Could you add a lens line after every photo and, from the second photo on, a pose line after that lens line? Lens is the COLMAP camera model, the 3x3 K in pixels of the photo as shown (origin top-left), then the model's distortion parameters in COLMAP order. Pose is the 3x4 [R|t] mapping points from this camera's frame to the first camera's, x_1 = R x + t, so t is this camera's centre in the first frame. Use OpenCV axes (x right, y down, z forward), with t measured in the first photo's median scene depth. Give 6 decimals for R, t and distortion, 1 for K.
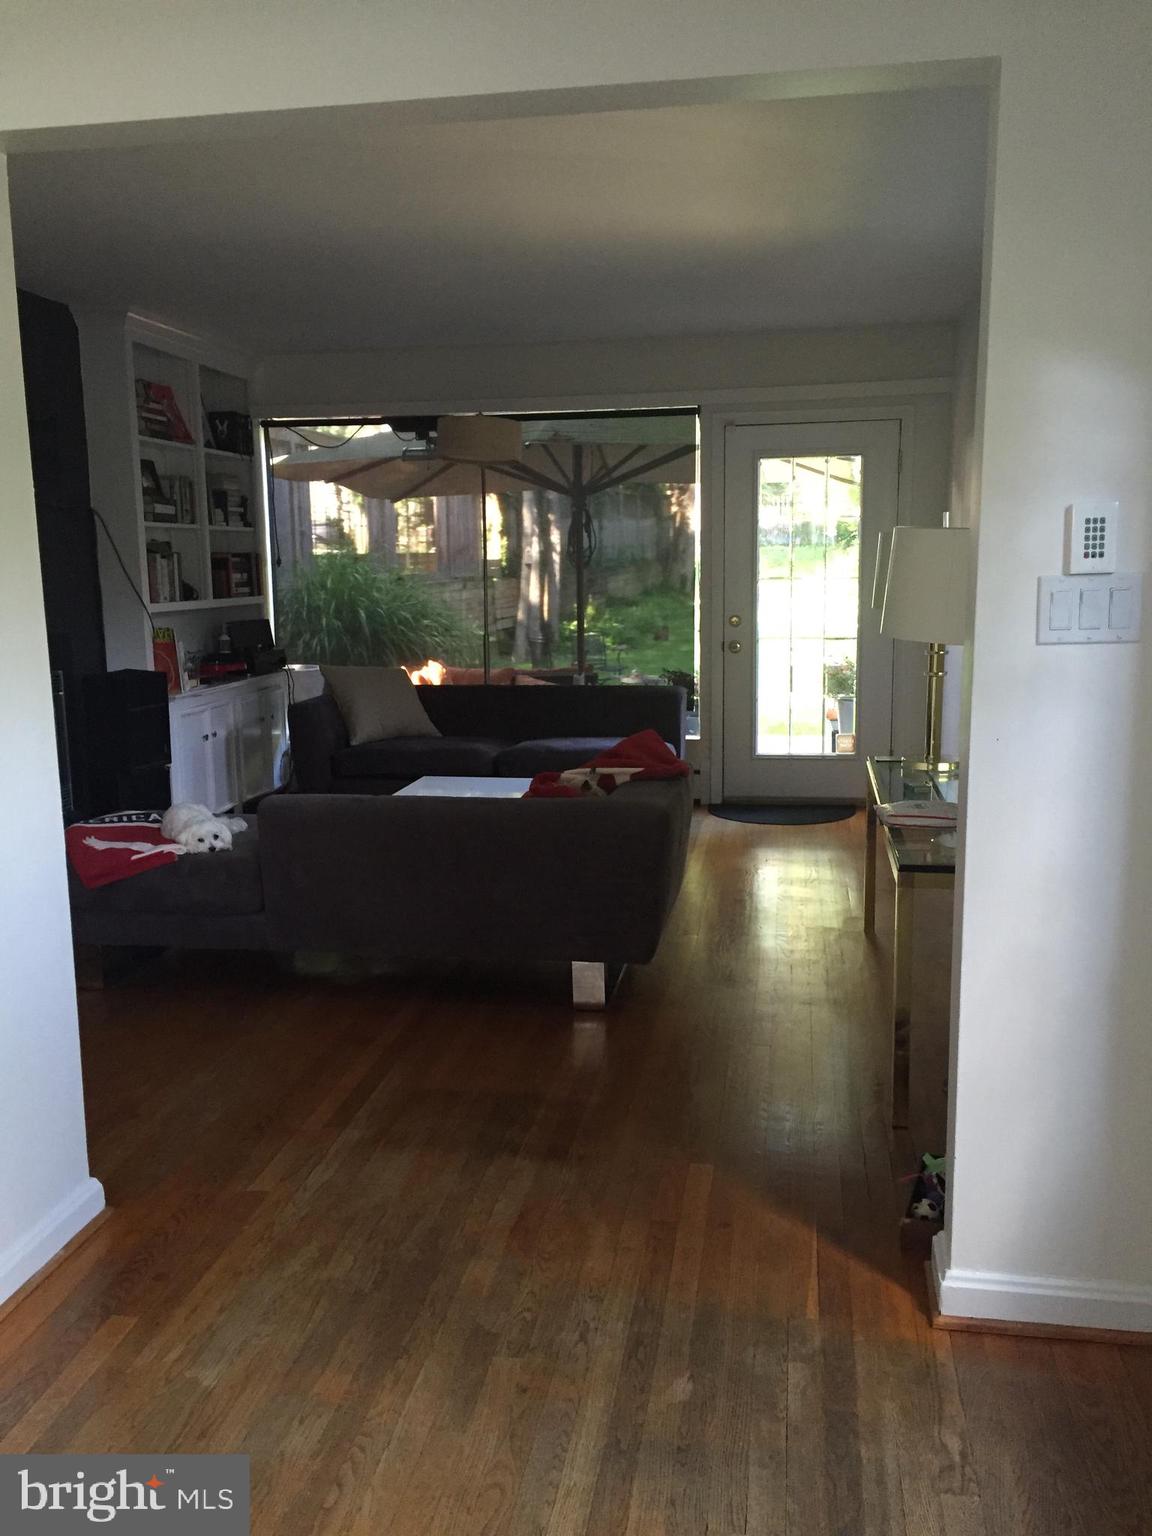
lens RADIAL K [[1318.0, 0, 587.5], [0, 1318.0, 770.1], [0, 0, 1]] dist [0.049346, -0.031691]
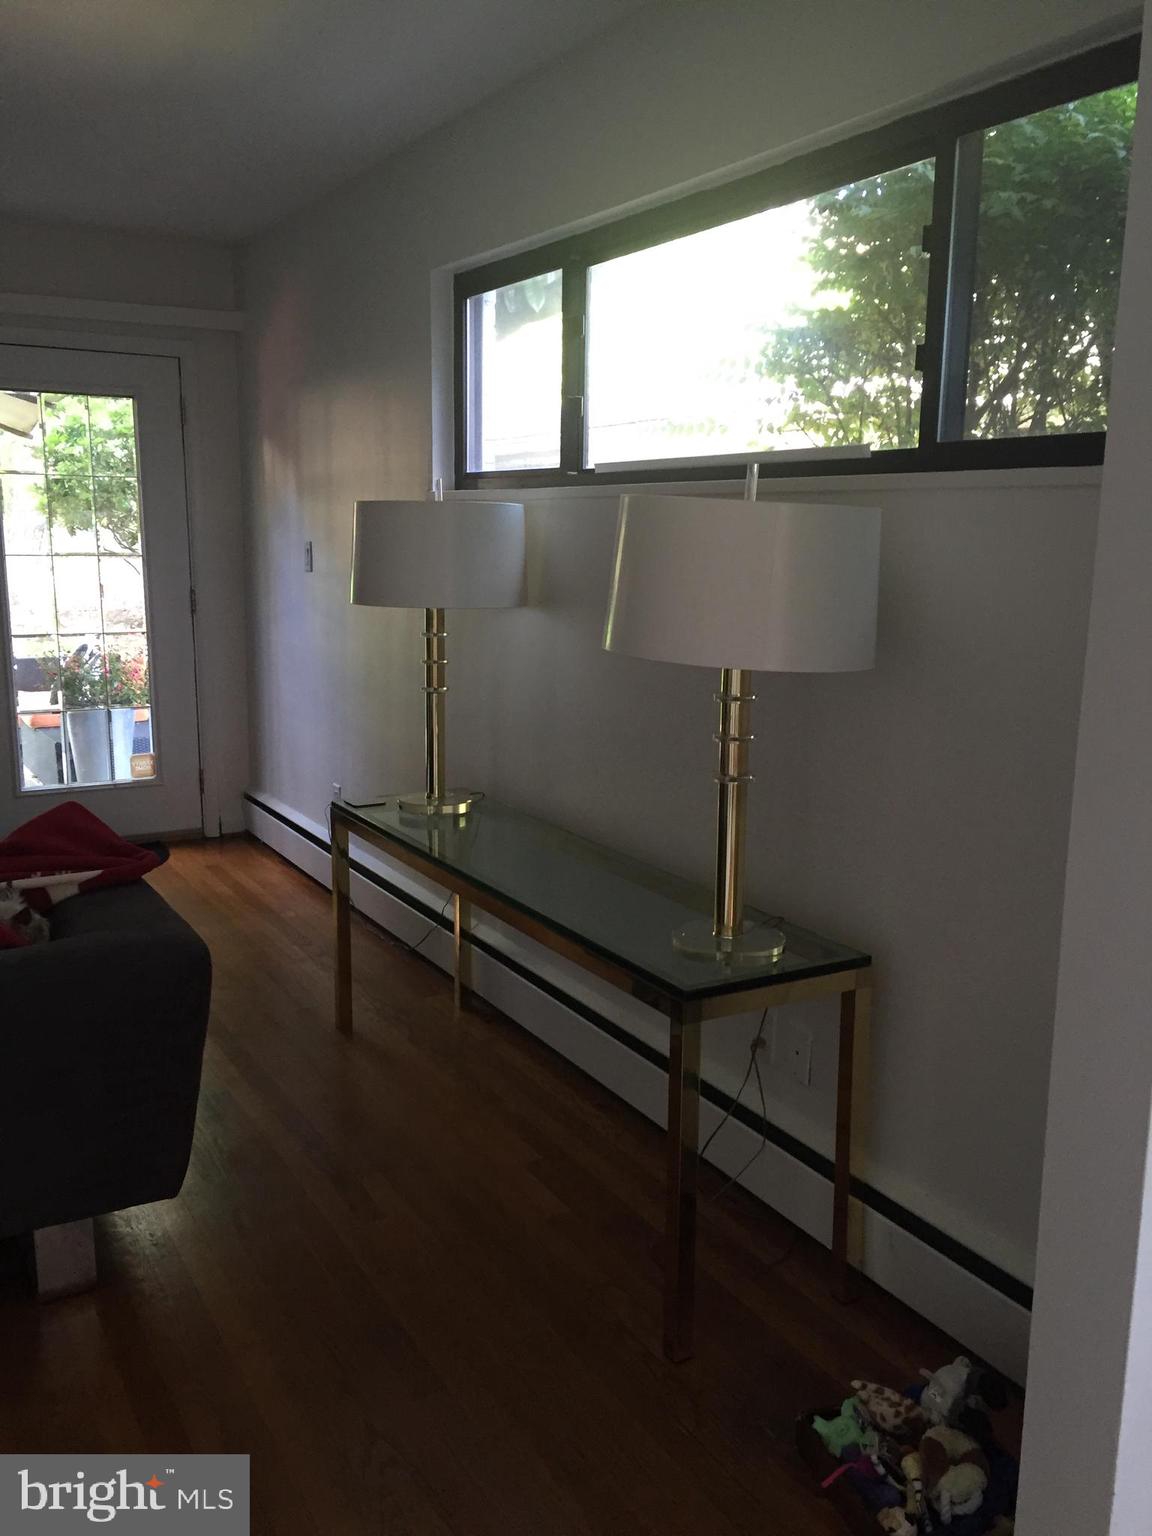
lens RADIAL K [[1318.0, 0, 573.2], [0, 1318.0, 780.8], [0, 0, 1]] dist [0.049346, -0.031691]
pose [[0.777030, -0.096448, 0.622030, -0.035181], [0.078547, 0.995325, 0.056209, -0.012768], [-0.624543, 0.005182, 0.780973, 0.079553]]
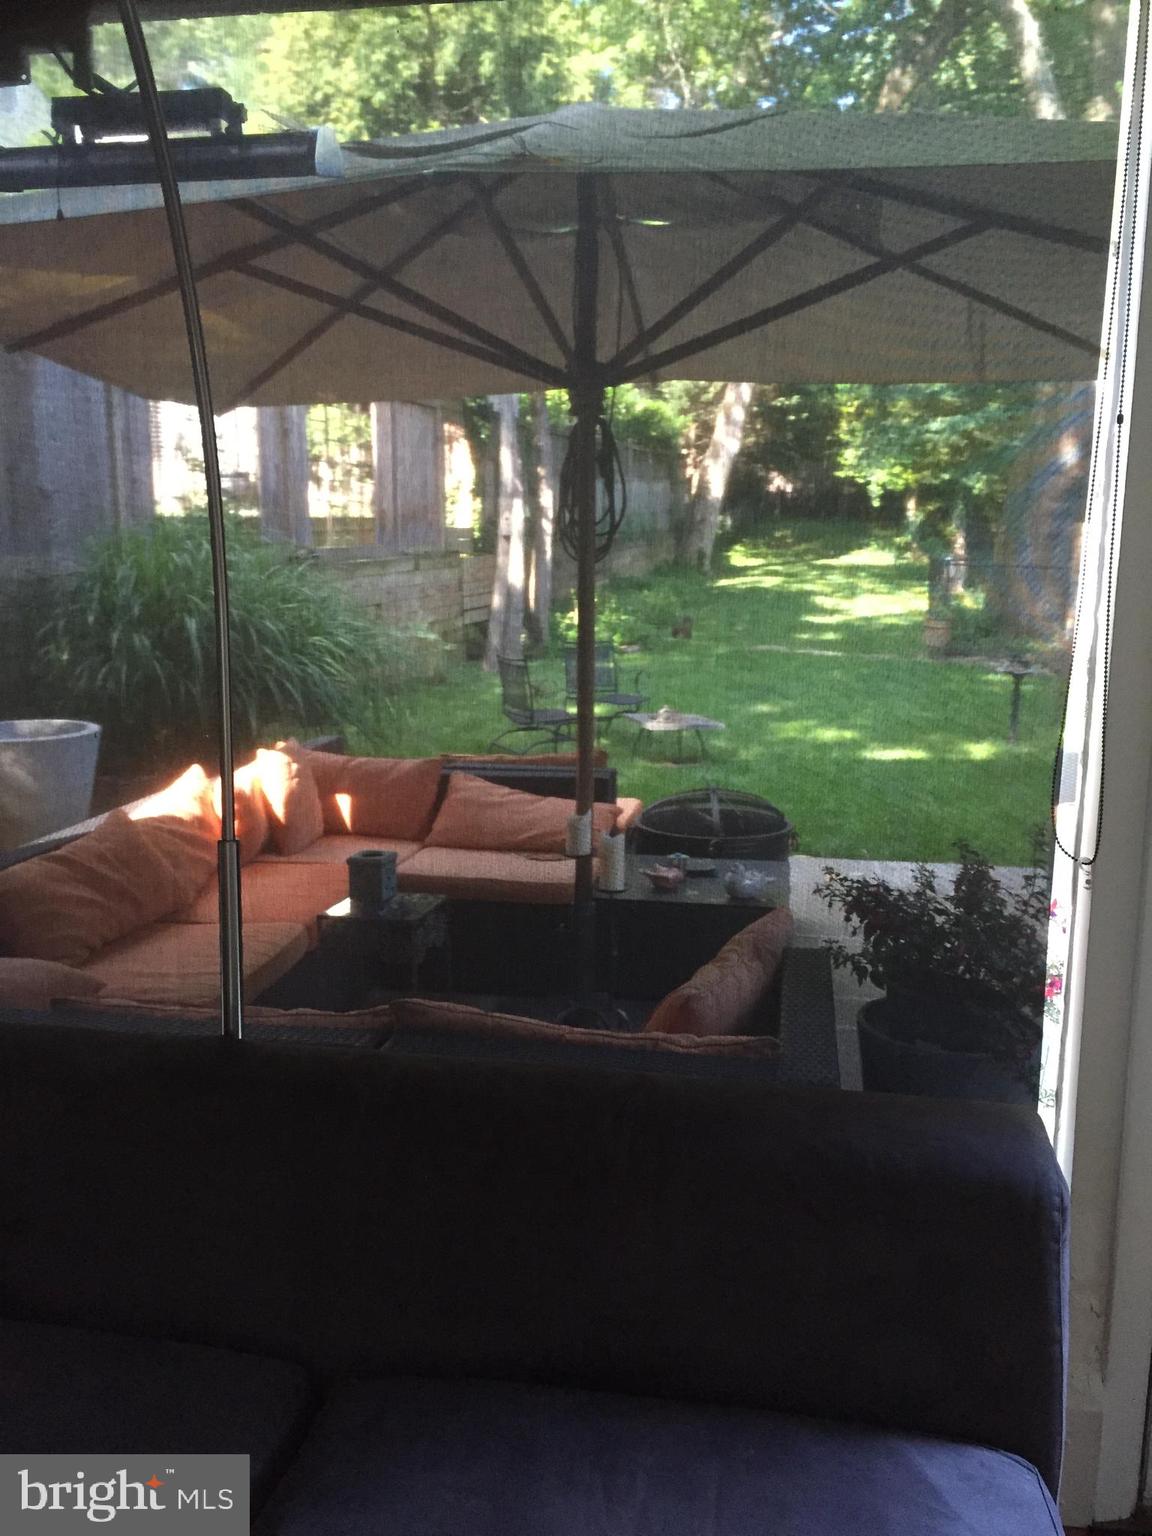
lens RADIAL K [[1318.0, 0, 562.0], [0, 1318.0, 800.6], [0, 0, 1]] dist [0.049346, -0.031691]
pose [[0.999804, 0.013602, -0.014357, -0.002825], [-0.012970, 0.998980, 0.043263, -0.044066], [0.014931, -0.043068, 0.998961, 0.280861]]
